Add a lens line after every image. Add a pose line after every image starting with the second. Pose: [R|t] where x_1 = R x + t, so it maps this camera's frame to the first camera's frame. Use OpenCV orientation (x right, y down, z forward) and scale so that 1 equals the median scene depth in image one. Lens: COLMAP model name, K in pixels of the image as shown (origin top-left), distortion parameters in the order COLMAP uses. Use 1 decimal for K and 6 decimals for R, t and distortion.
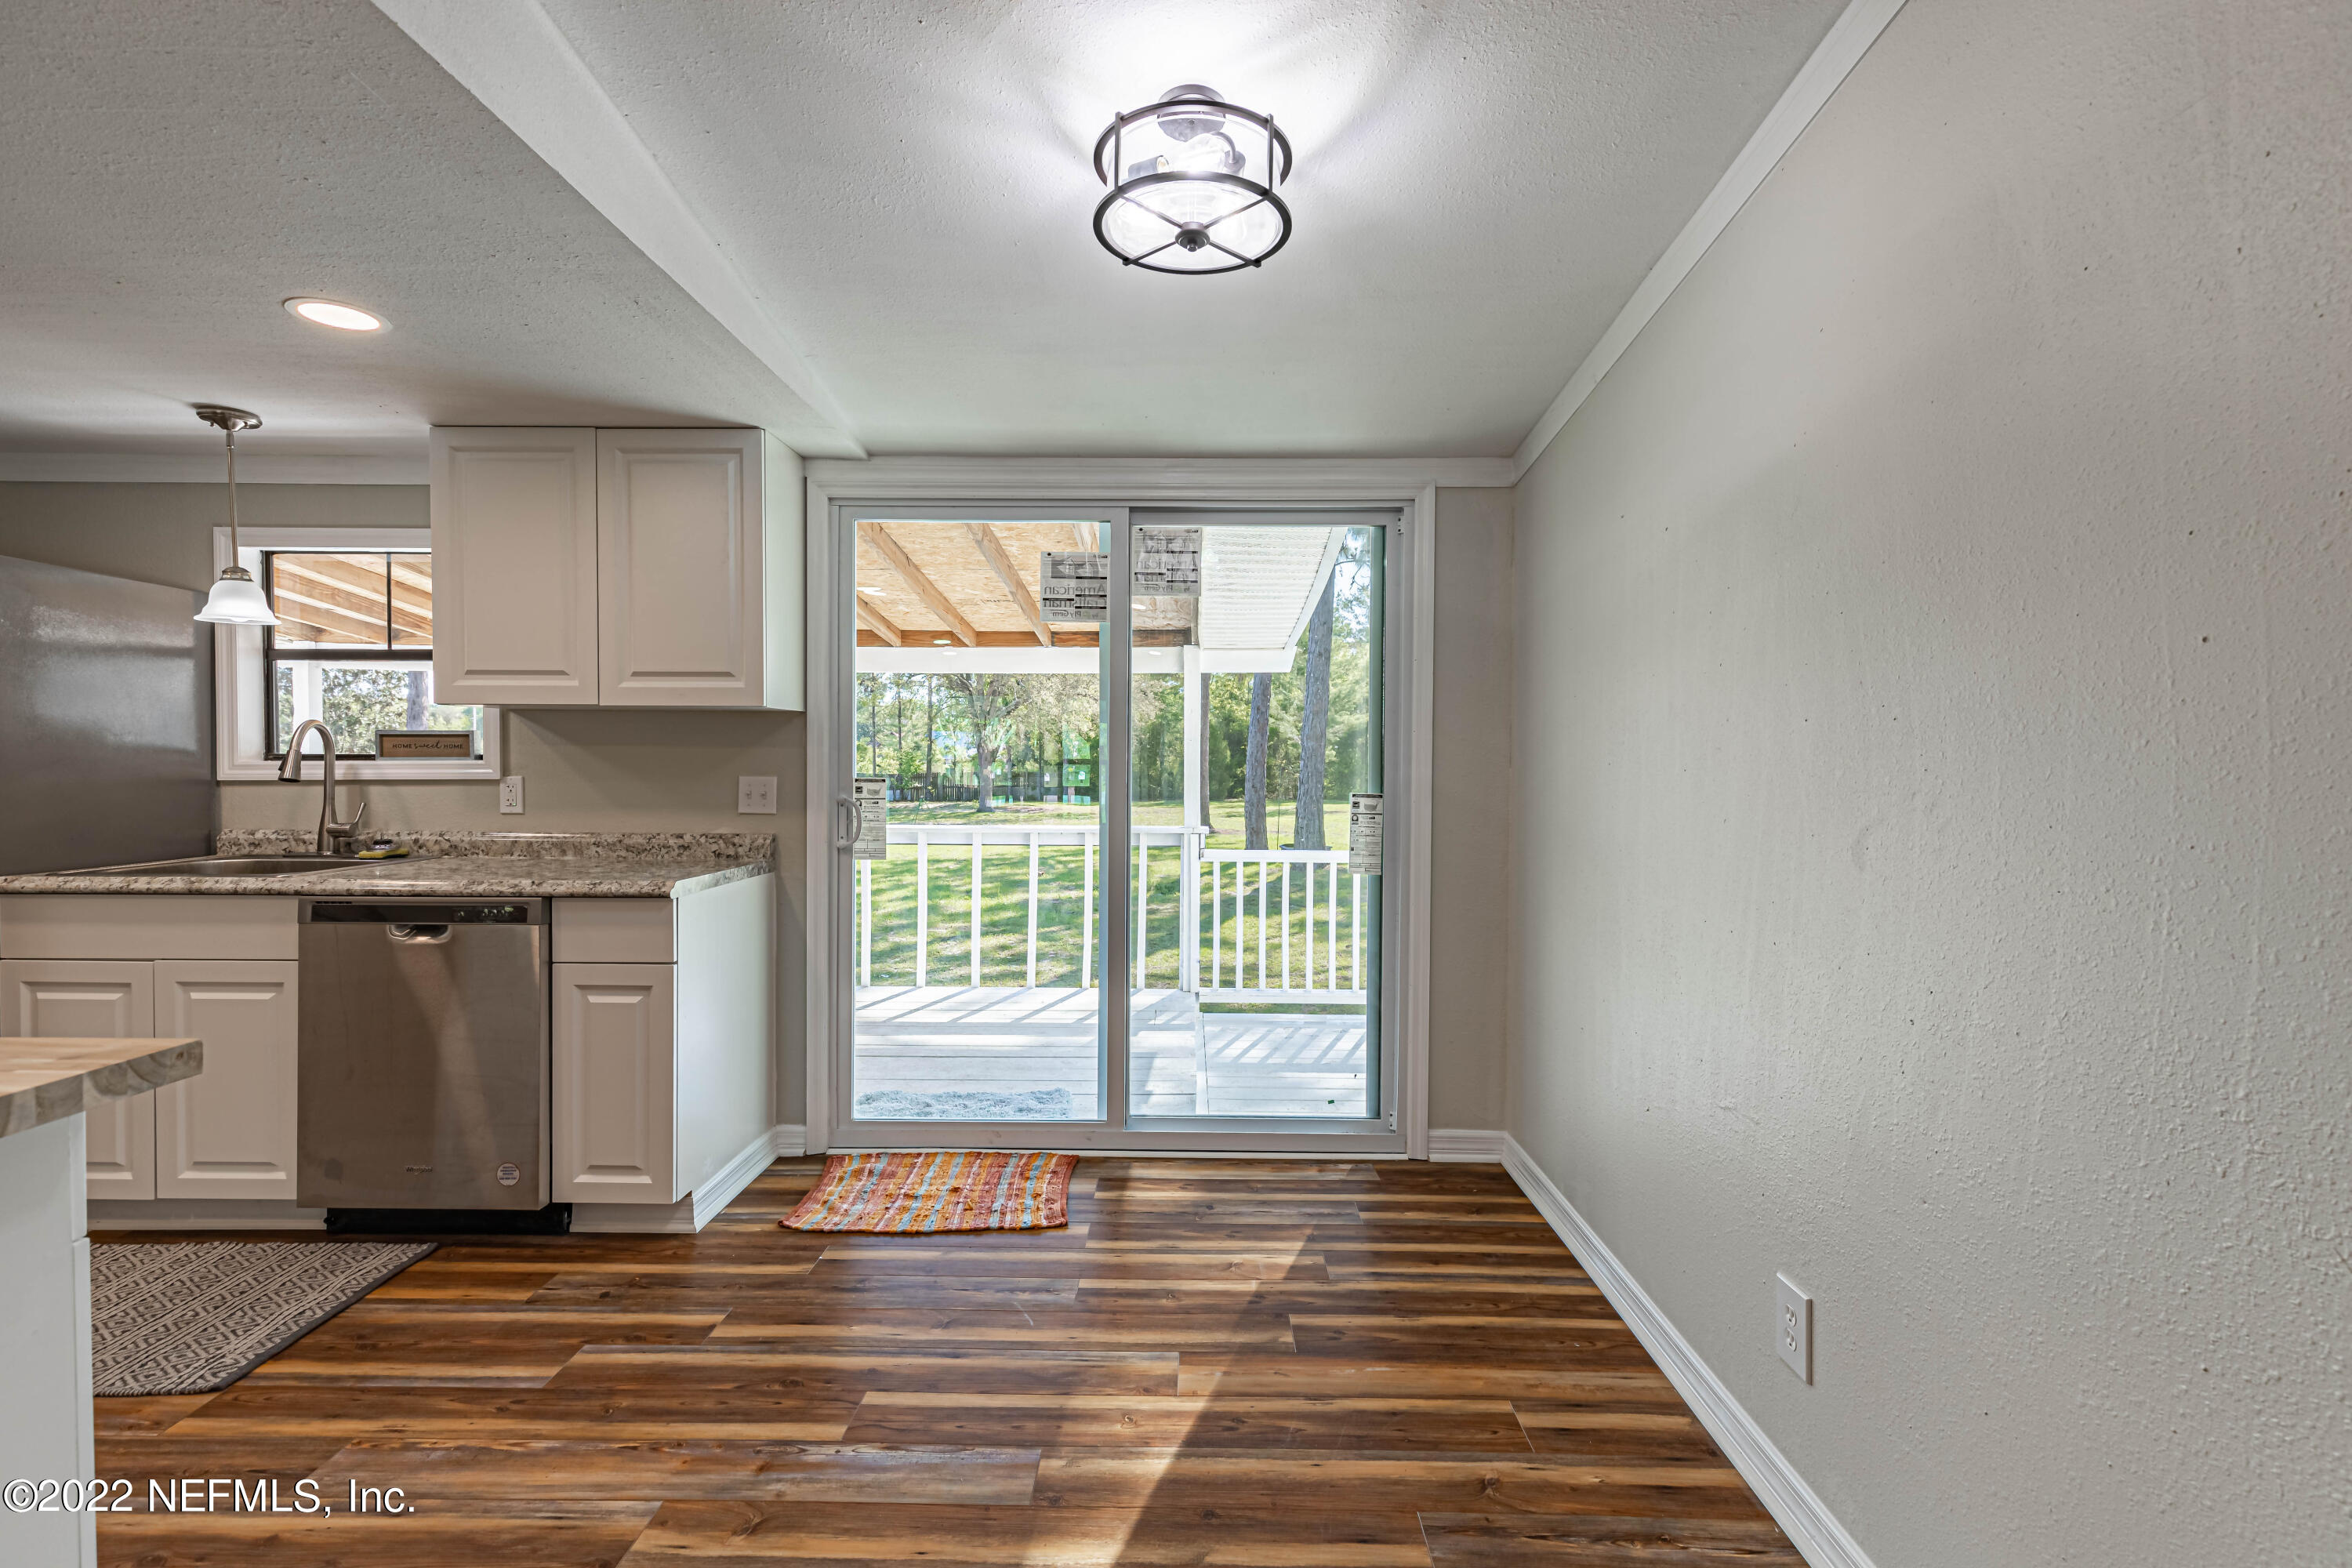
lens RADIAL K [[1054.1, 0, 1179.1], [0, 1054.1, 777.6], [0, 0, 1]] dist [0.006209, -0.000719]
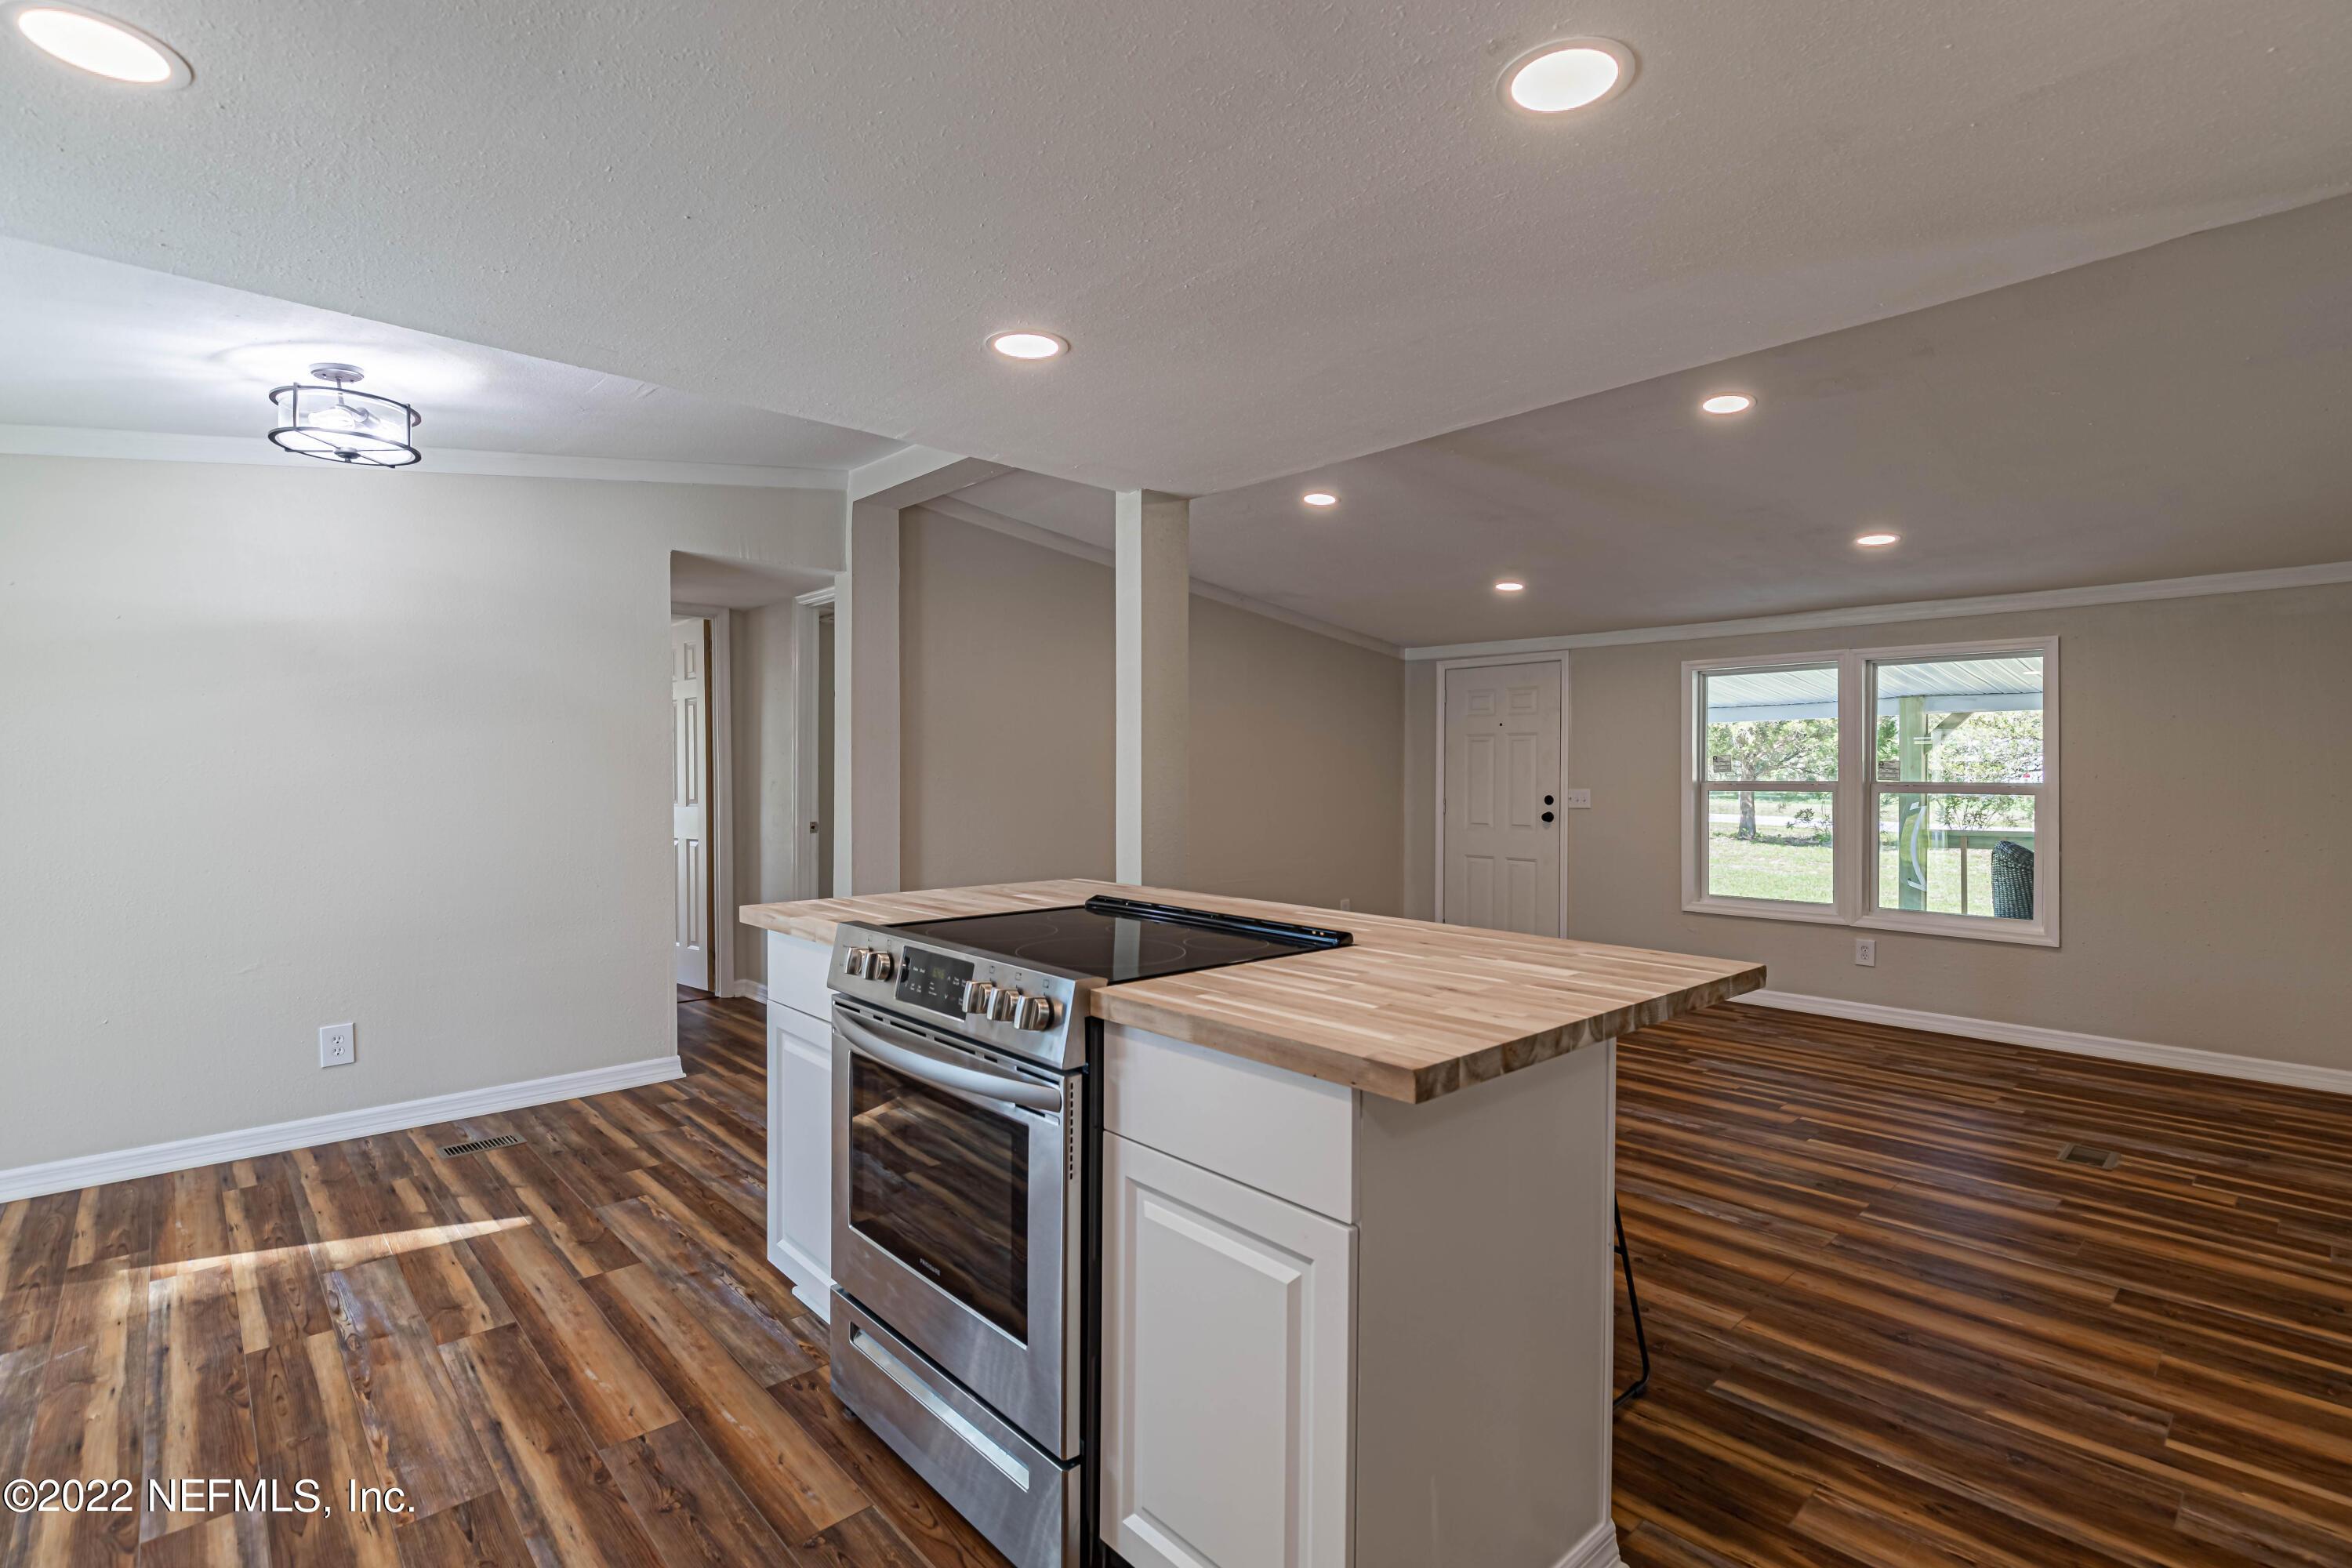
lens RADIAL K [[1099.0, 0, 1177.8], [0, 1099.0, 778.8], [0, 0, 1]] dist [-0.003857, 0.000066]
pose [[-0.688434, -0.008767, 0.725246, -1.212144], [0.014090, 0.999577, 0.025458, -0.021849], [-0.725162, 0.027745, -0.688019, 0.723228]]
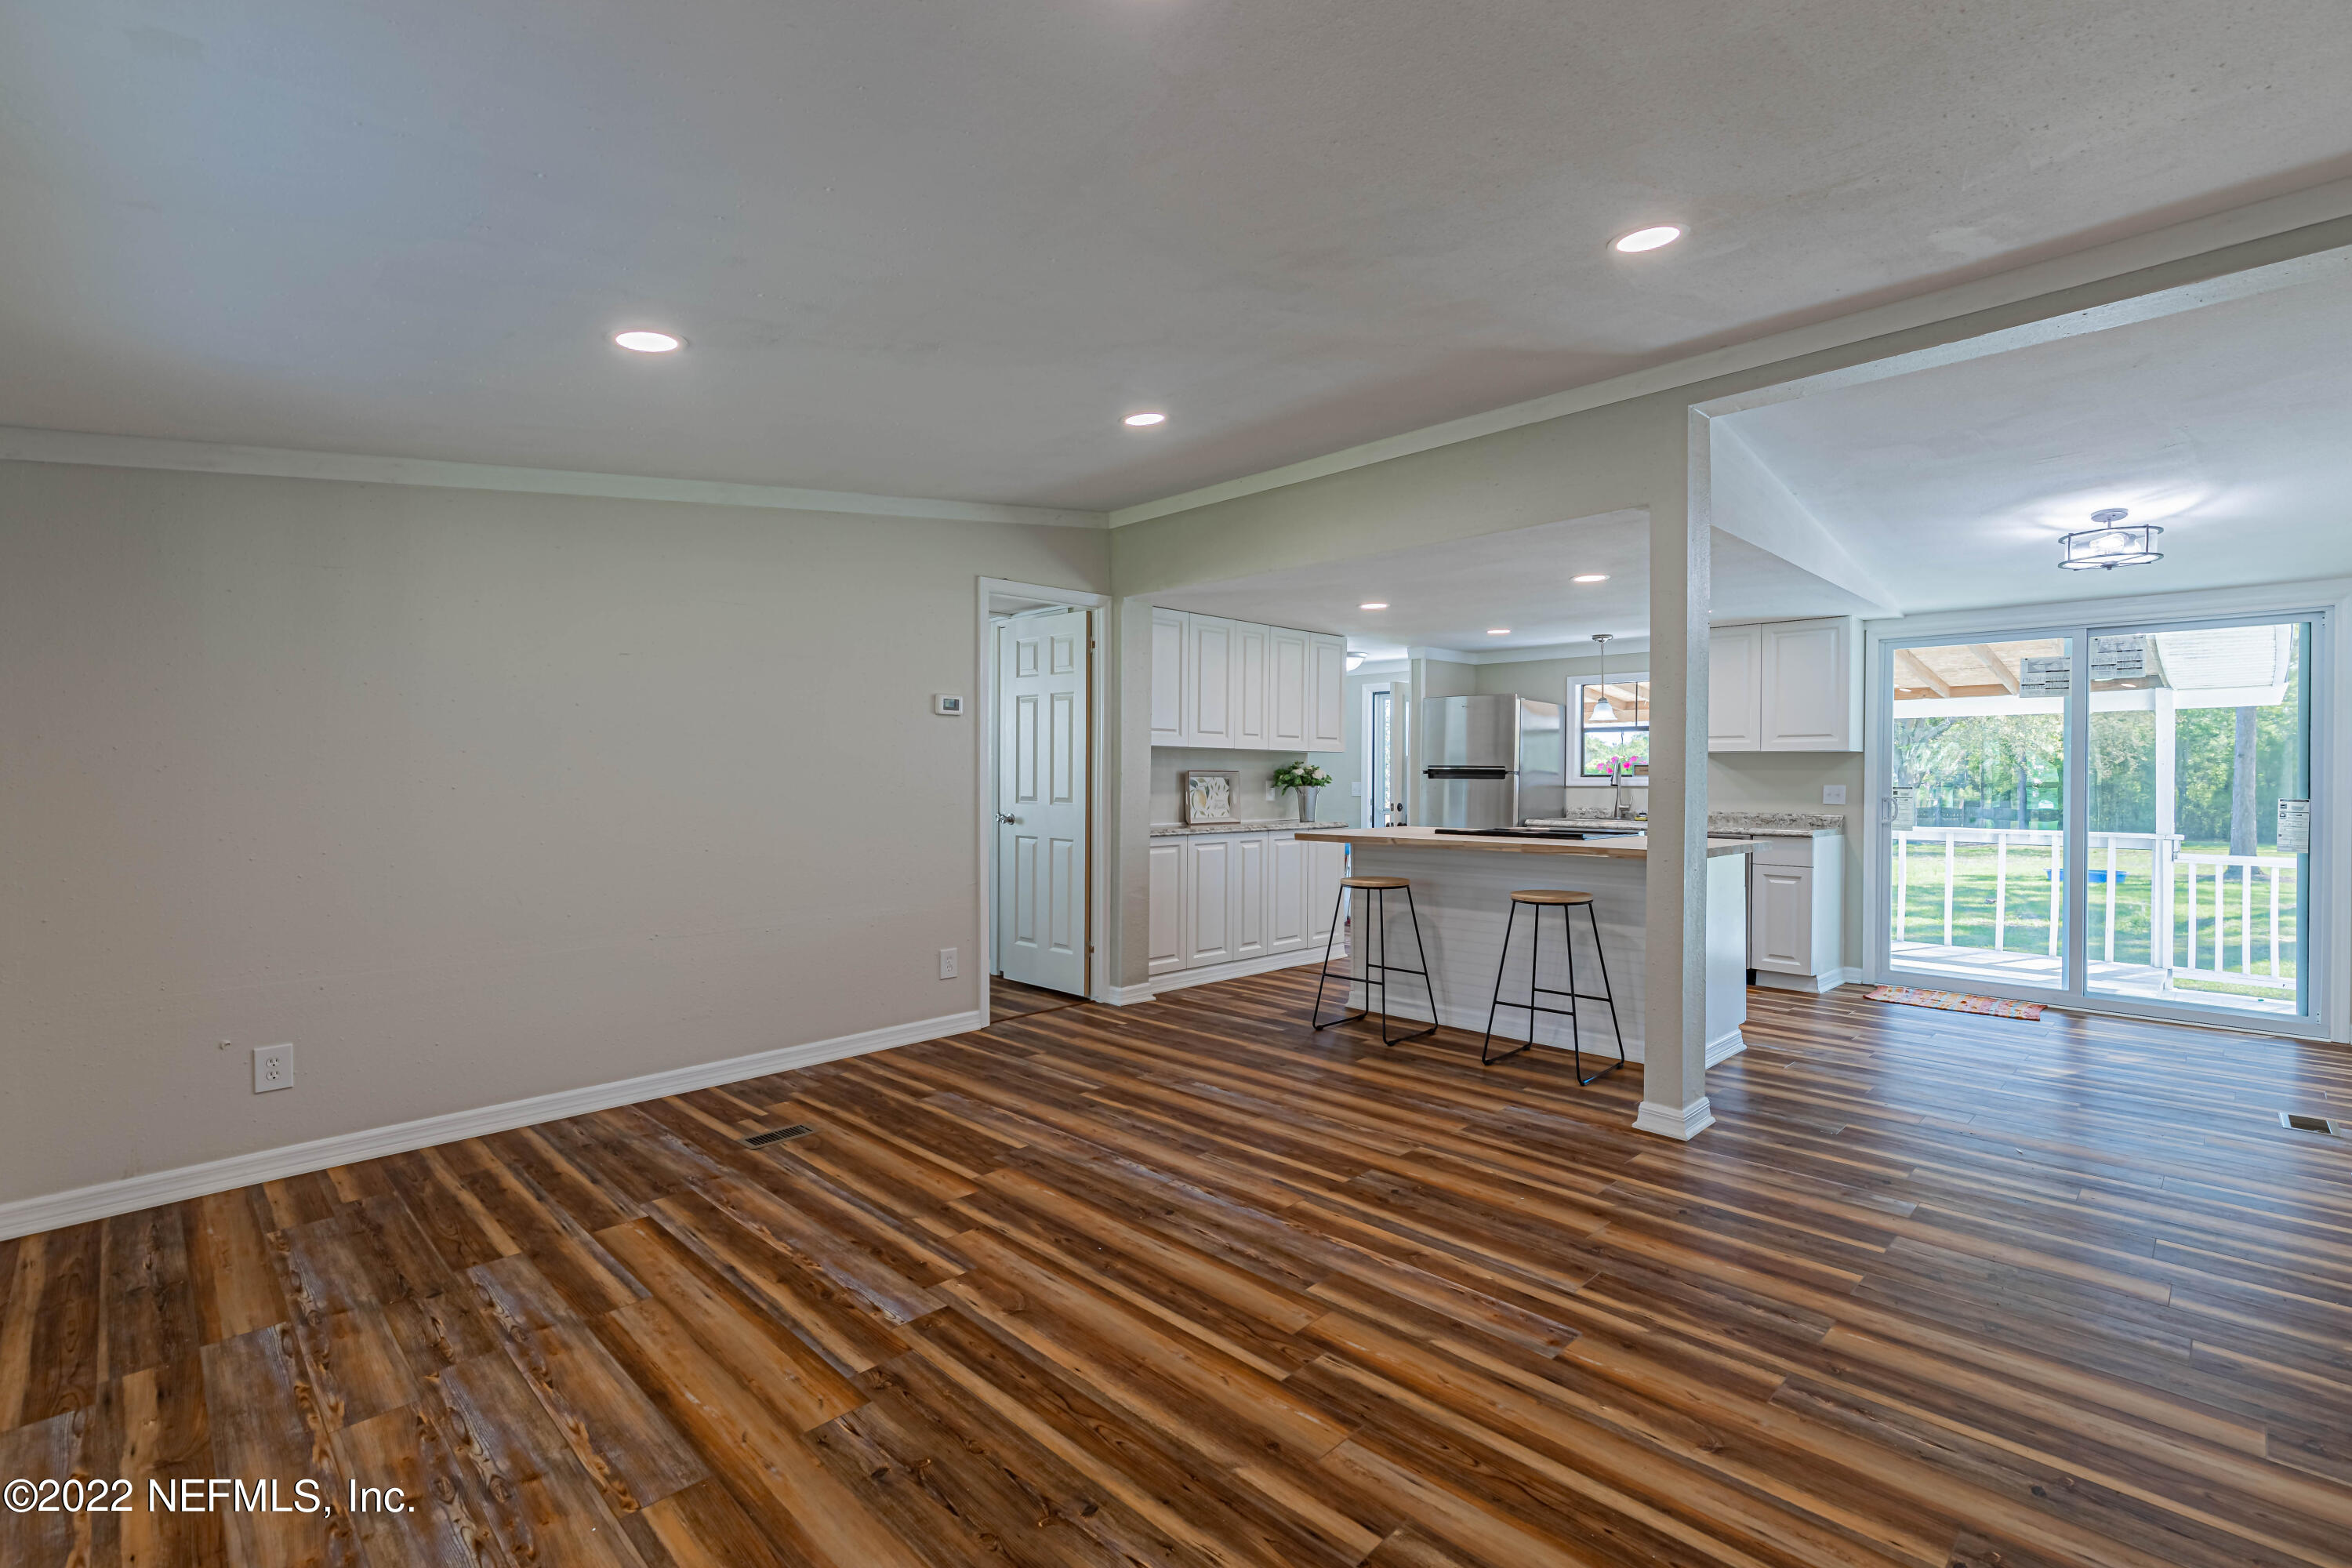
lens RADIAL K [[1053.0, 0, 1177.1], [0, 1053.0, 776.8], [0, 0, 1]] dist [0.001010, 0.000095]
pose [[0.710212, 0.000033, -0.703988, 0.116802], [-0.017781, 0.999682, -0.017892, 0.042994], [0.703763, 0.025225, 0.709987, -1.341640]]
